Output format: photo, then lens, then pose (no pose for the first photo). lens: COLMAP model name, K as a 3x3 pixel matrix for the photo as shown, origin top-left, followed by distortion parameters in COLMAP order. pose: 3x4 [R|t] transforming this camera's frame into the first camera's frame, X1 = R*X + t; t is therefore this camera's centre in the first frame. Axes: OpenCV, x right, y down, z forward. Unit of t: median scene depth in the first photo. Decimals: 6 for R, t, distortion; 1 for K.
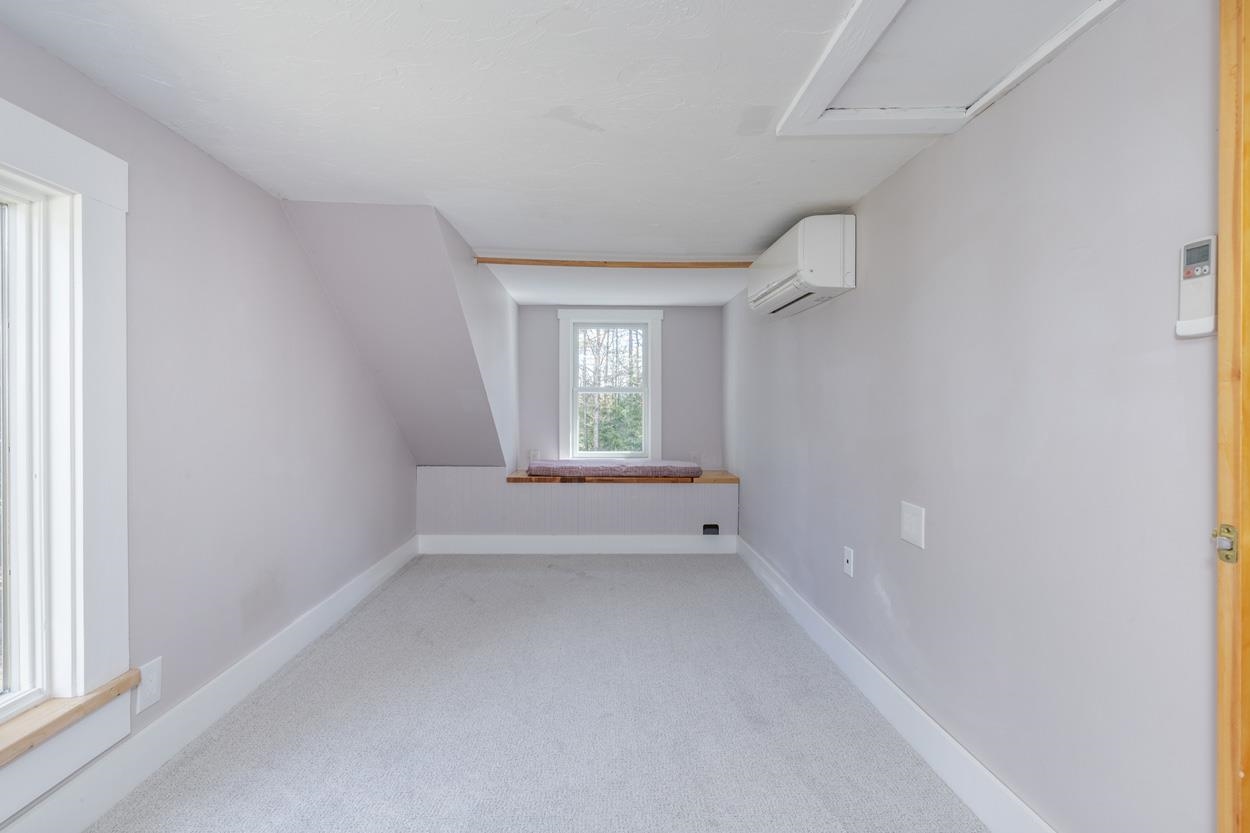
lens RADIAL K [[571.7, 0, 617.9], [0, 571.7, 414.3], [0, 0, 1]] dist [0.006515, 0.000013]
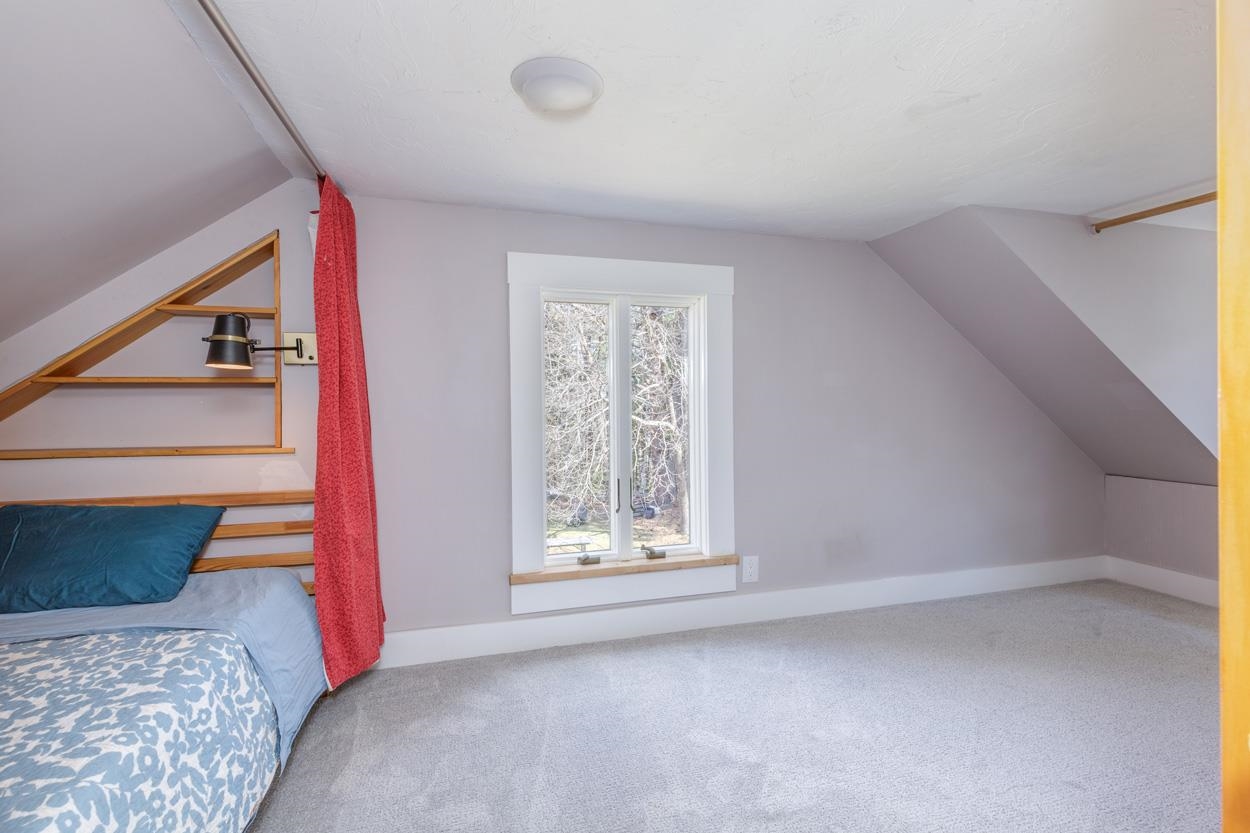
lens RADIAL K [[571.7, 0, 617.9], [0, 571.7, 414.3], [0, 0, 1]] dist [0.006515, 0.000013]
pose [[0.239772, 0.007935, -0.970797, 0.709277], [-0.008703, 0.999944, 0.006023, 0.007724], [0.970790, 0.007005, 0.239828, 0.213016]]
